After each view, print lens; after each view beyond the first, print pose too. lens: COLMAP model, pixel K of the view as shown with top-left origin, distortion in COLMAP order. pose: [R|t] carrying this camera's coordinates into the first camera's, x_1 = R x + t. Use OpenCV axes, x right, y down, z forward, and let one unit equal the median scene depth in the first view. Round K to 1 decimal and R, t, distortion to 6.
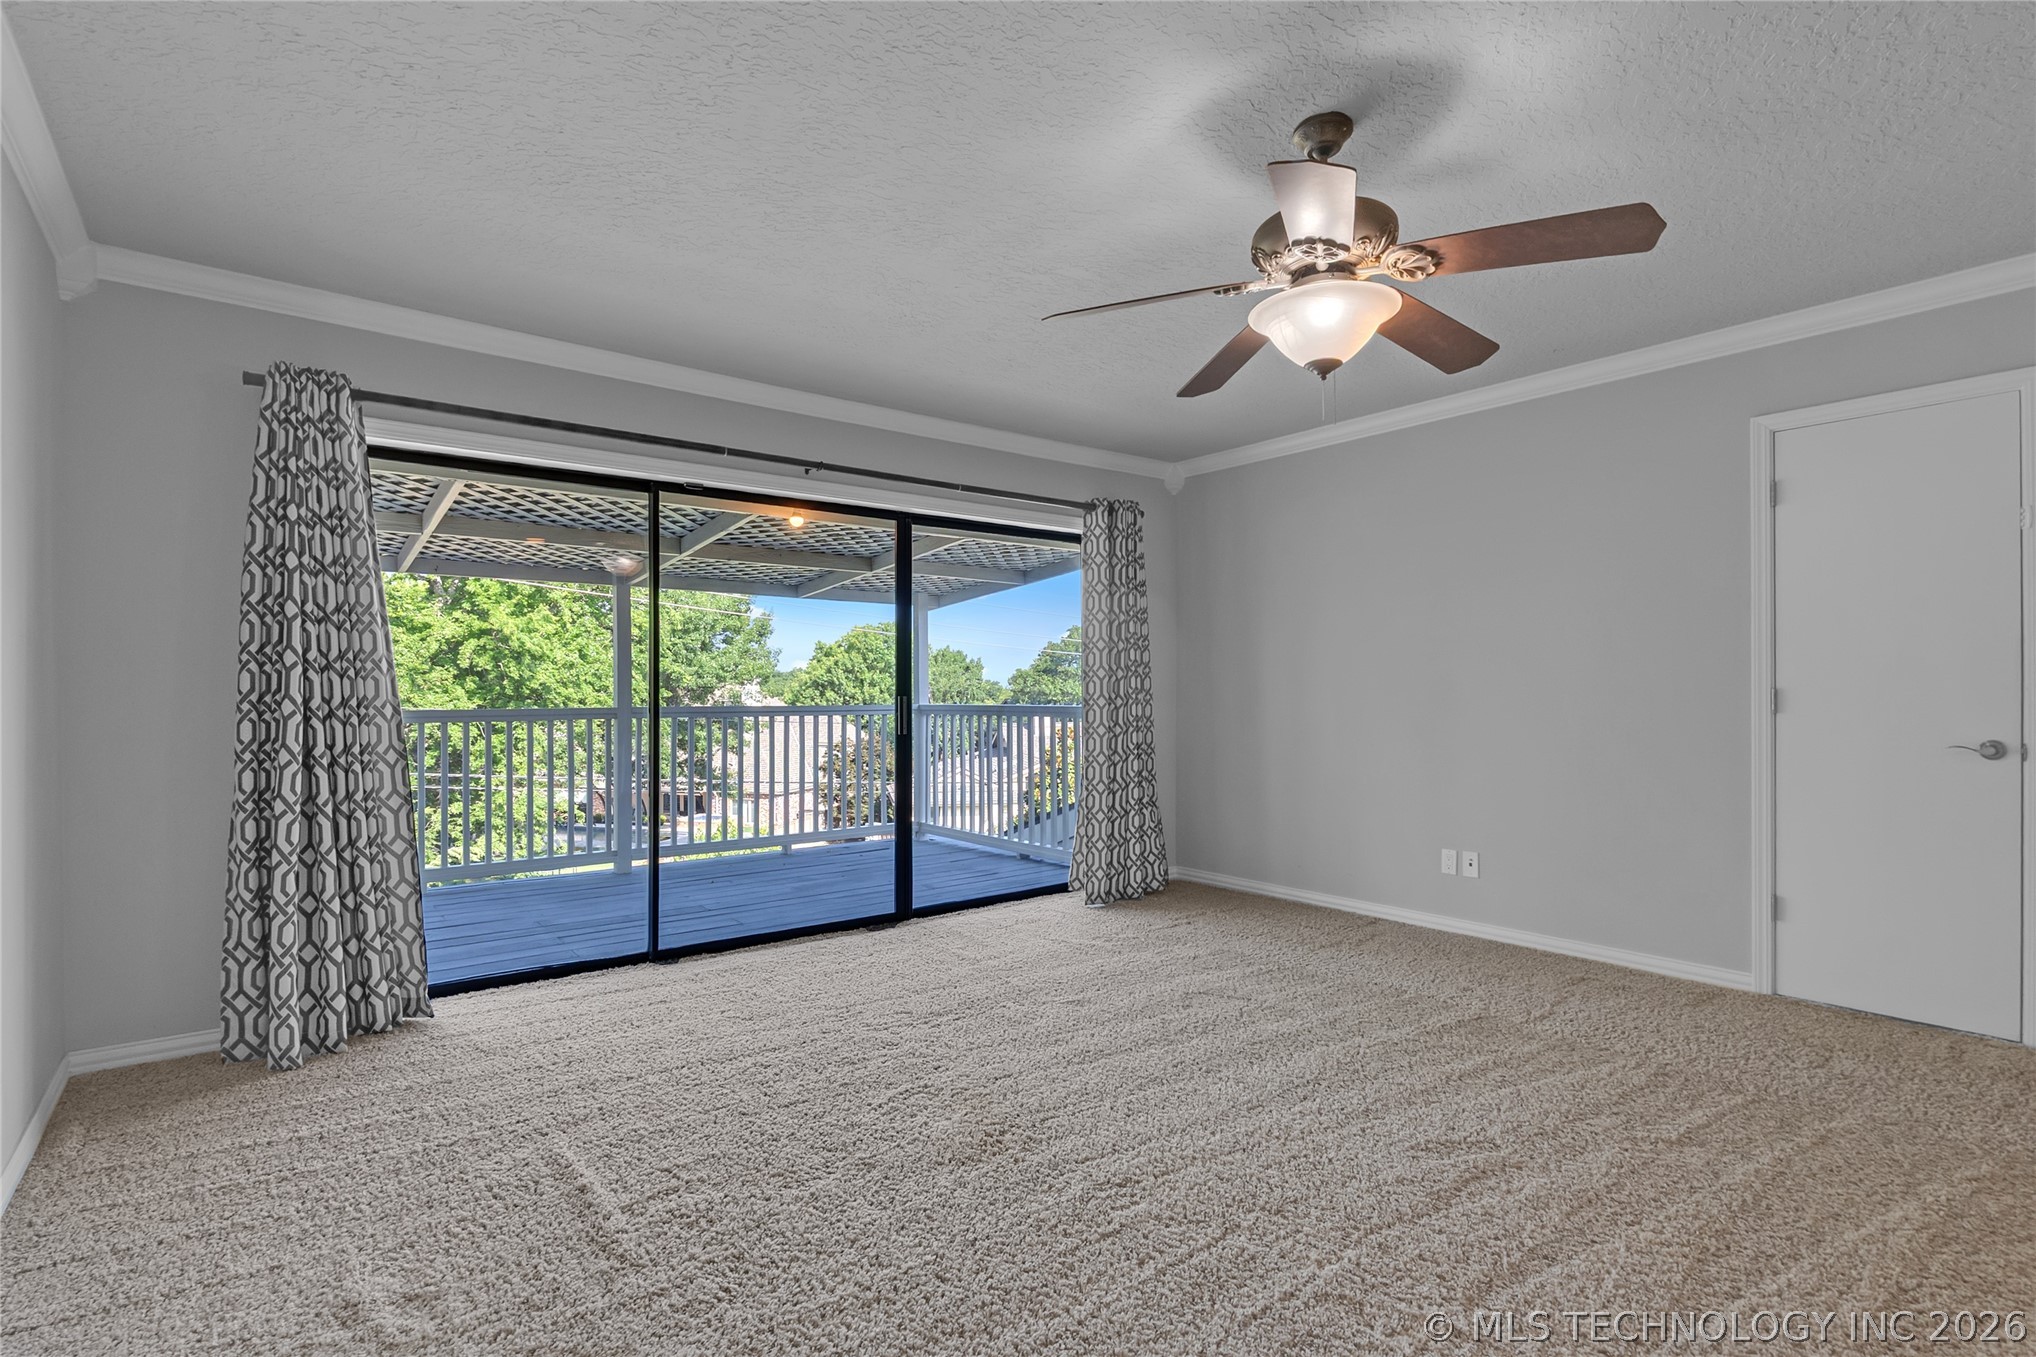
lens RADIAL K [[952.9, 0, 1007.0], [0, 952.9, 677.3], [0, 0, 1]] dist [-0.002990, 0.000398]
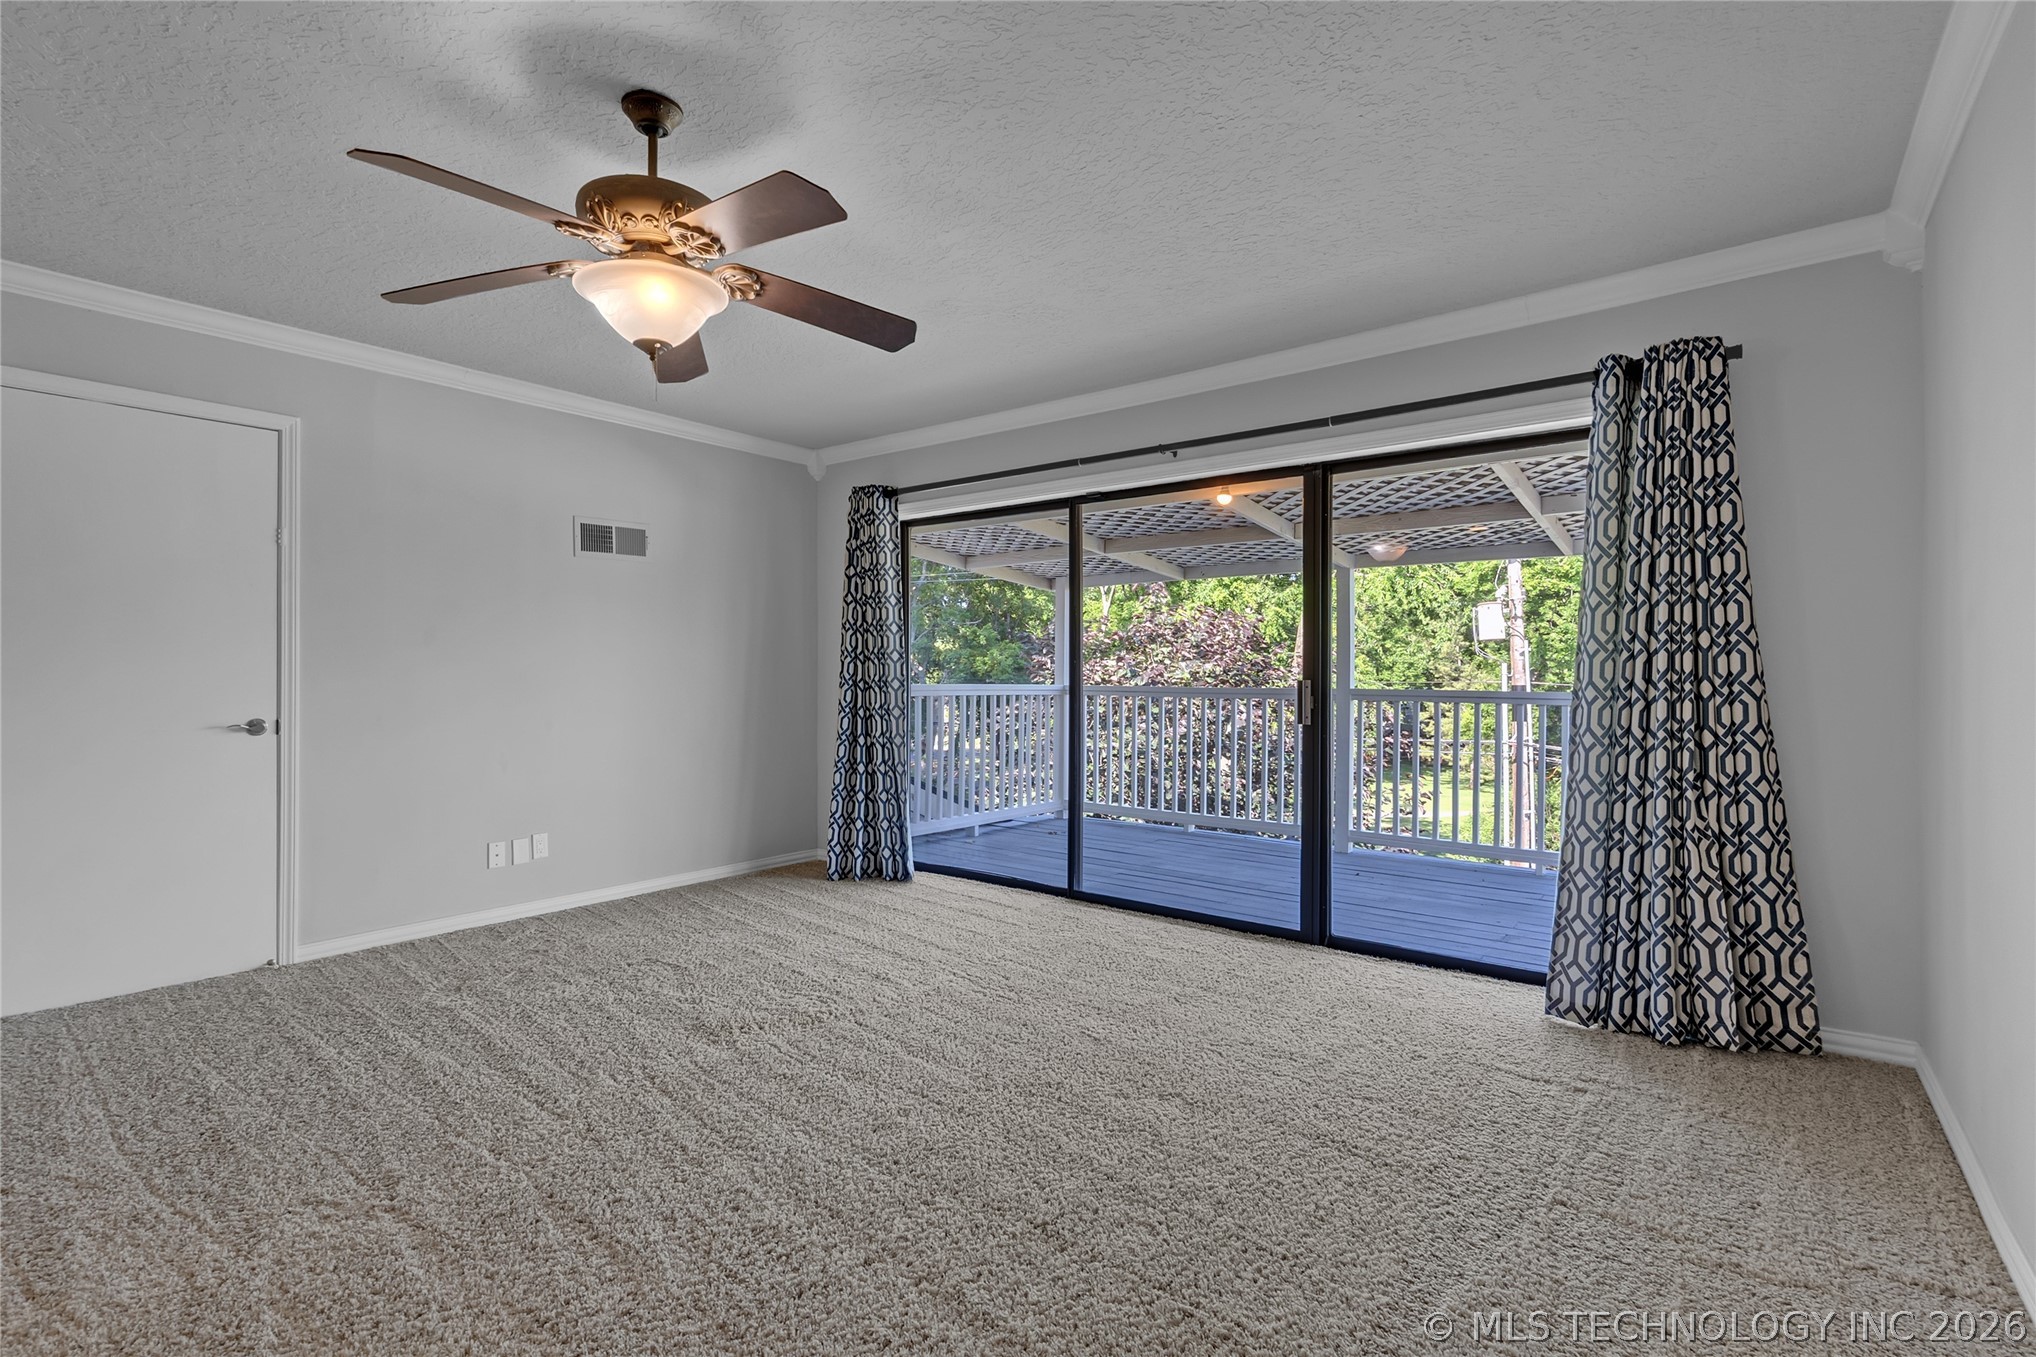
lens RADIAL K [[952.9, 0, 1006.9], [0, 952.9, 681.2], [0, 0, 1]] dist [-0.002990, 0.000398]
pose [[0.239964, 0.013519, -0.970688, 0.658406], [0.011358, 0.999795, 0.016732, 0.002339], [0.970715, -0.015040, 0.239761, 0.538776]]
